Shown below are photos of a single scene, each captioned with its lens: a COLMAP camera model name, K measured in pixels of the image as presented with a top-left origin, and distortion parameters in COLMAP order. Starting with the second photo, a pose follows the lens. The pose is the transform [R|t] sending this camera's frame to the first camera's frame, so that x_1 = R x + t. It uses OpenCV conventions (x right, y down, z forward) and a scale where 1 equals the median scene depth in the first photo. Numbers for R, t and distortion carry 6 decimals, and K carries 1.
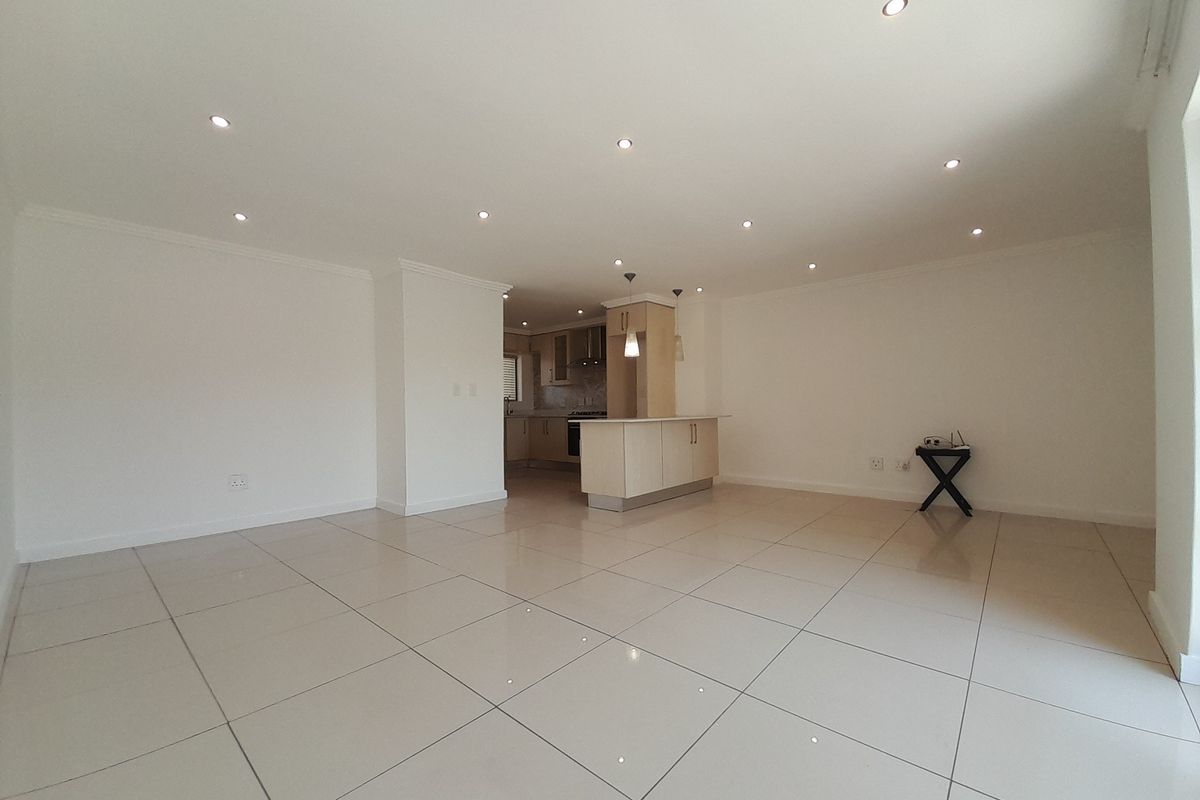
lens RADIAL K [[475.8, 0, 607.7], [0, 475.8, 404.4], [0, 0, 1]] dist [-0.000151, -0.000045]
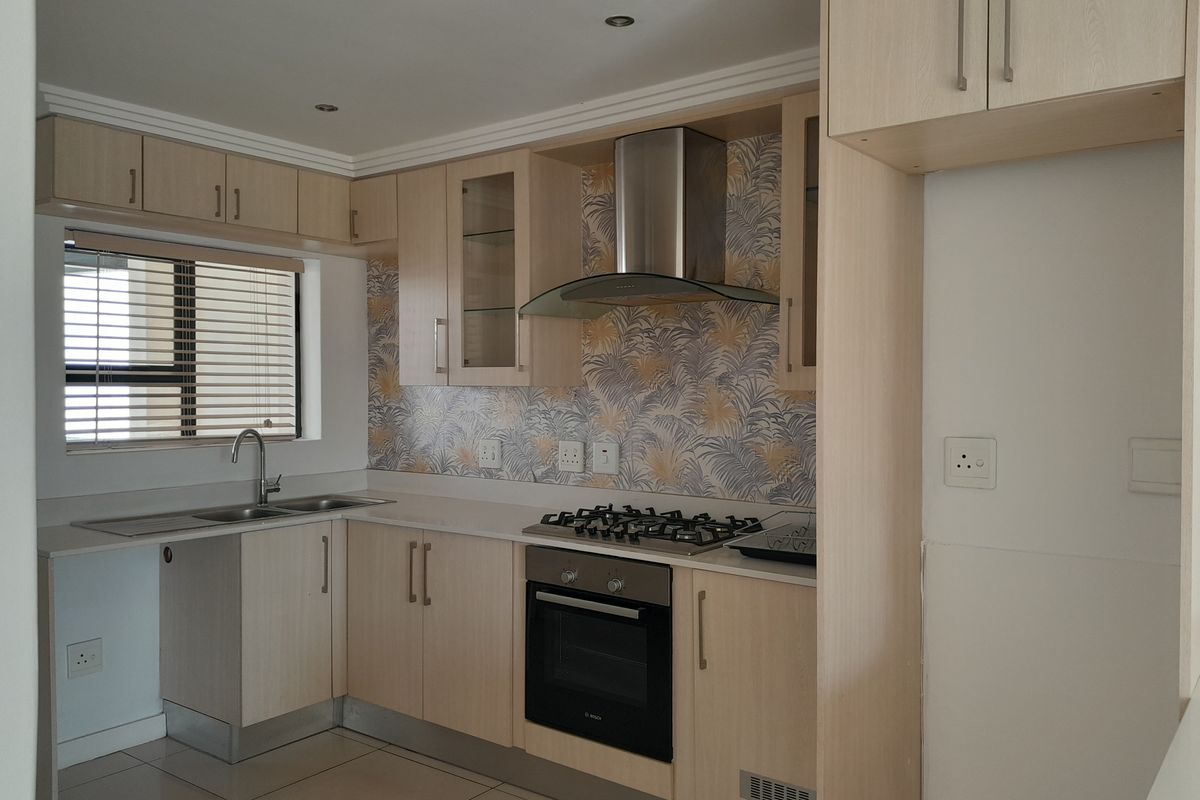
lens RADIAL K [[920.9, 0, 603.0], [0, 920.9, 396.4], [0, 0, 1]] dist [0.092718, -0.000322]
pose [[0.995875, 0.013432, 0.089732, -0.080516], [-0.015231, 0.999696, 0.019391, -0.044692], [-0.089444, -0.020677, 0.995777, 0.529837]]
